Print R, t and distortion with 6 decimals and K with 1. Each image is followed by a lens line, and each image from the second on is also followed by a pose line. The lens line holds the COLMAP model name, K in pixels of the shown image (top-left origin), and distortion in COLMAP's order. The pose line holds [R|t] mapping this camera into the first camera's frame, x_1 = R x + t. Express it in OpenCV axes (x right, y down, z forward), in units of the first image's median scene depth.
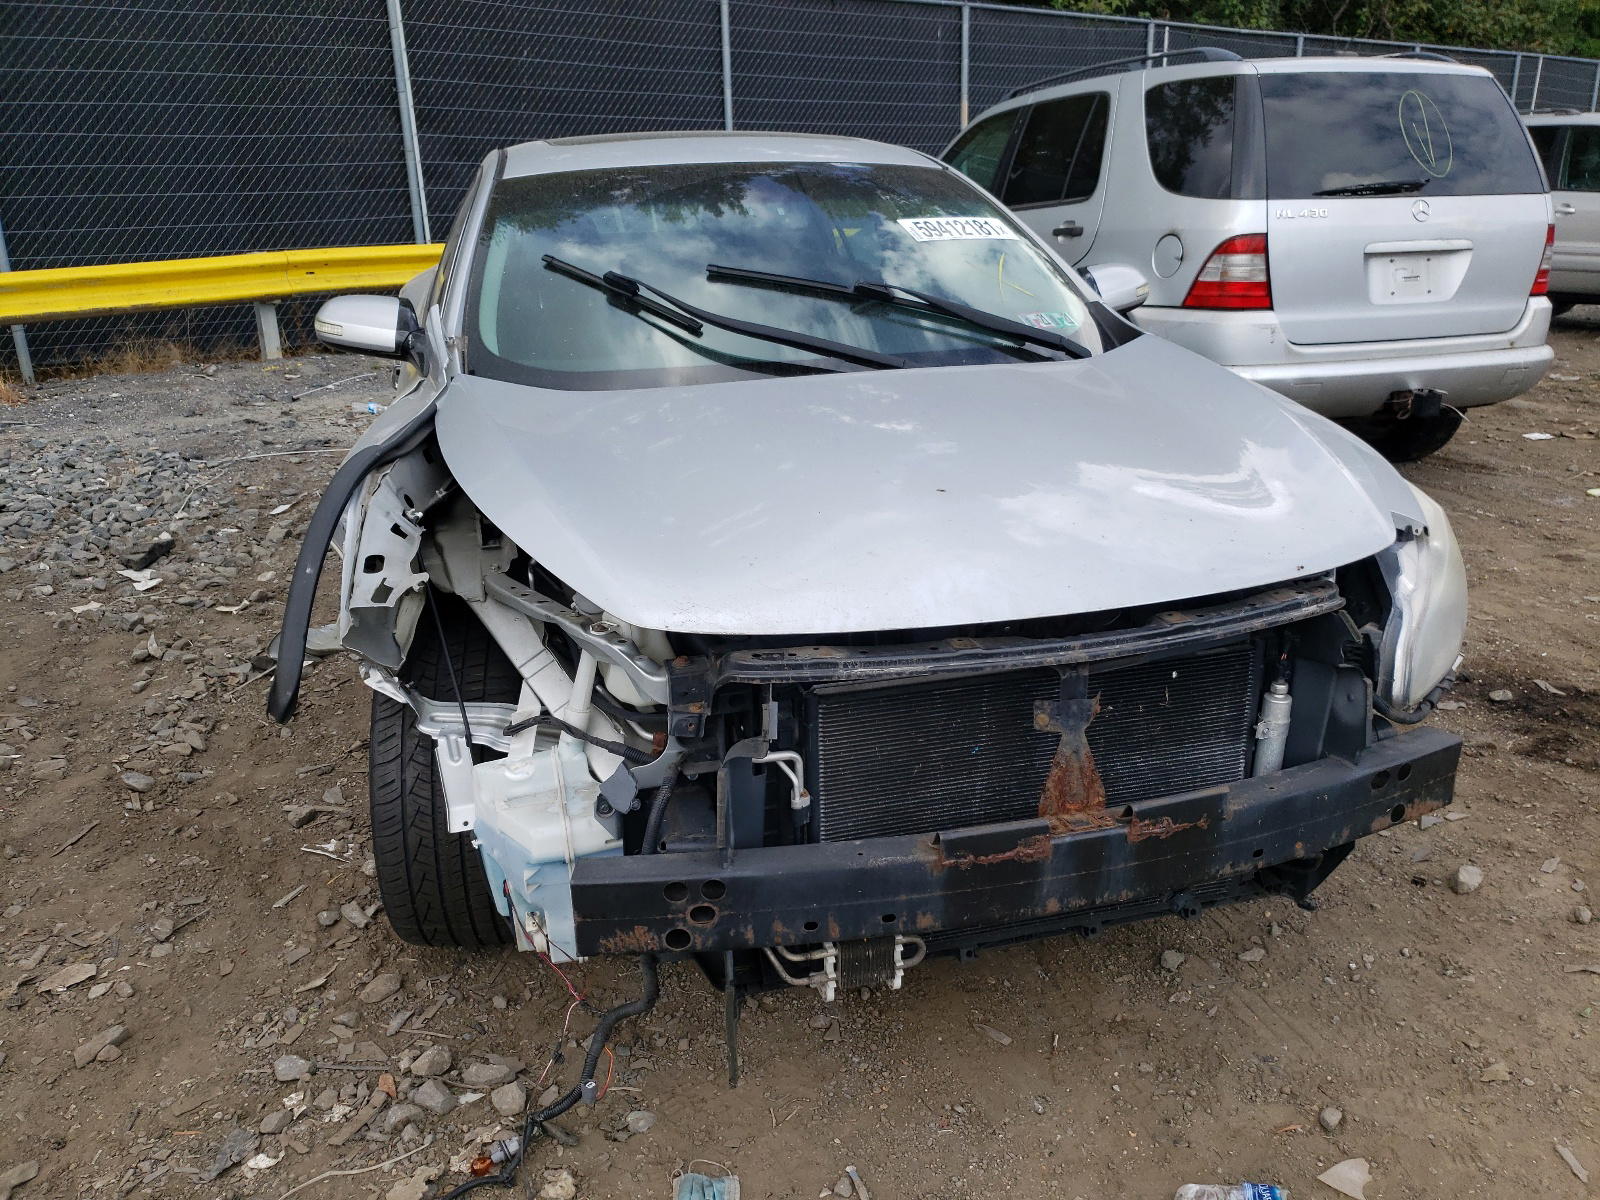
lens RADIAL K [[1219.0, 0, 799.7], [0, 1219.0, 619.7], [0, 0, 1]] dist [0.011304, 0.007804]
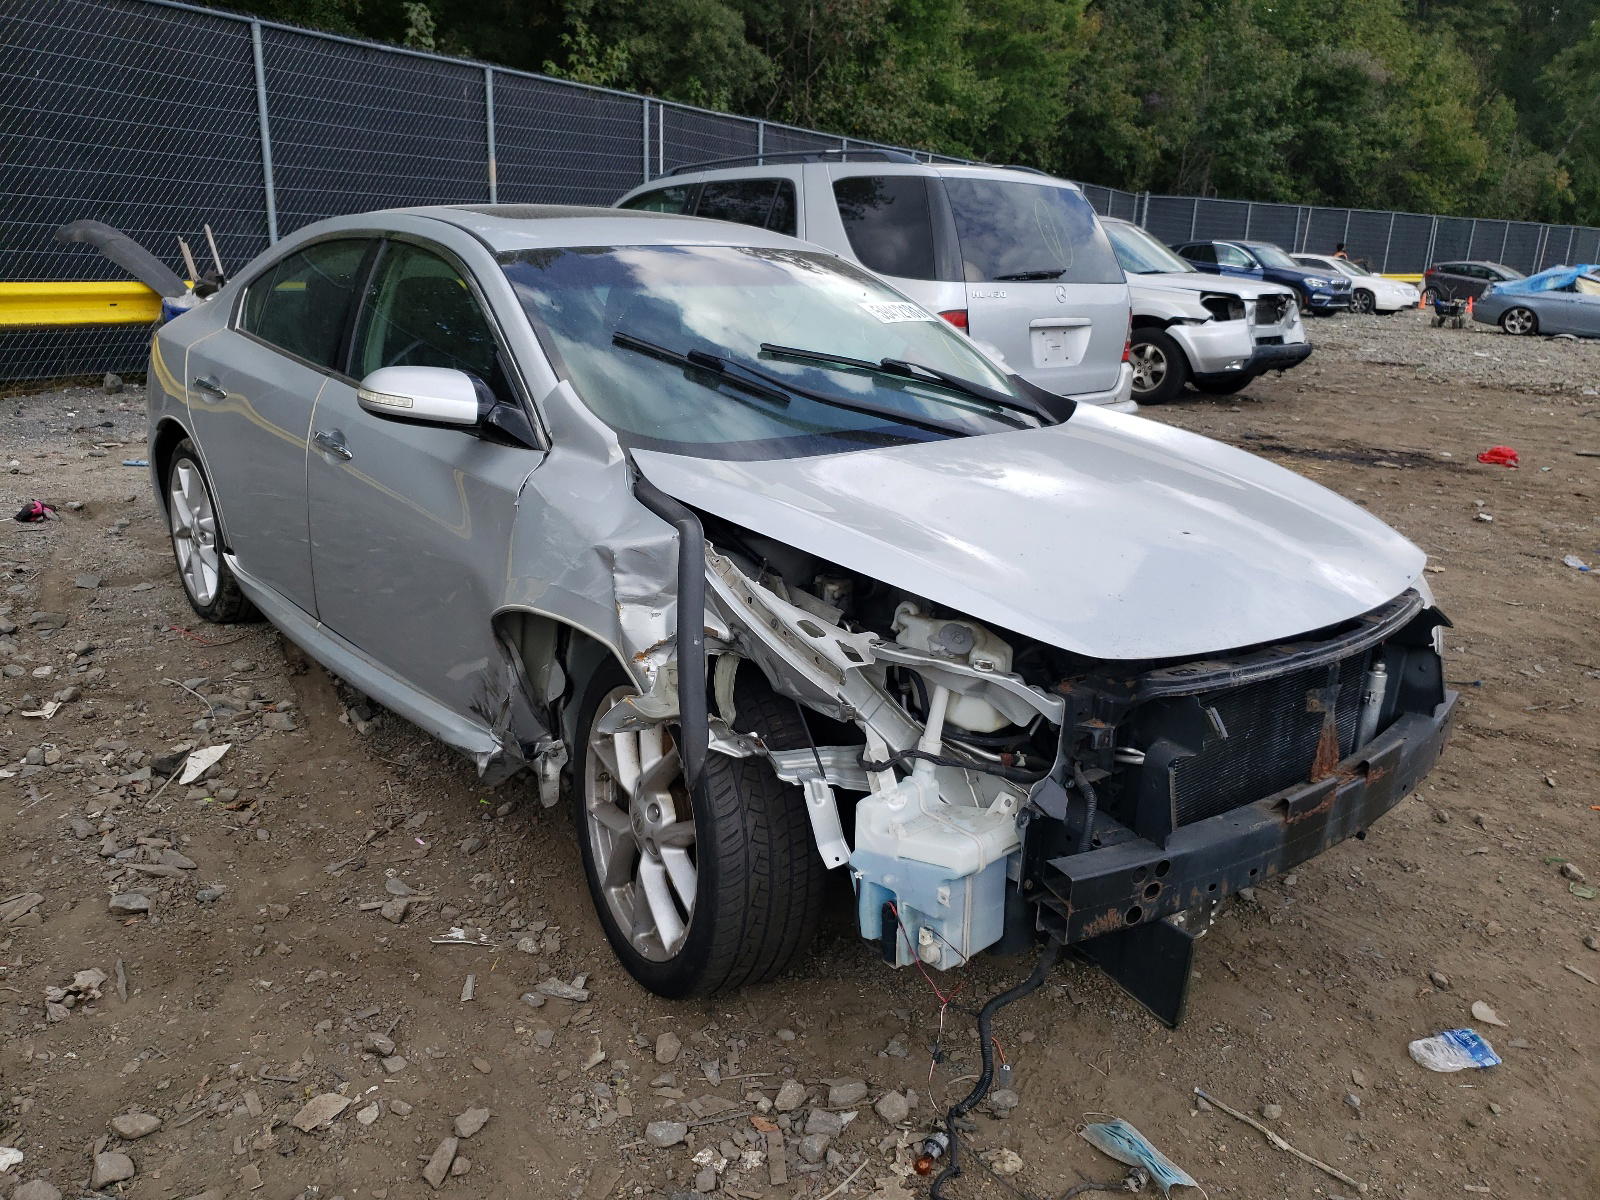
lens RADIAL K [[1199.1, 0, 800.0], [0, 1199.1, 600.0], [0, 0, 1]] dist [-0.011900, 0.042794]
pose [[0.919989, -0.069465, 0.385740, -0.219293], [0.088738, 0.995529, -0.032363, -0.010102], [-0.381767, 0.064003, 0.922040, 0.004437]]
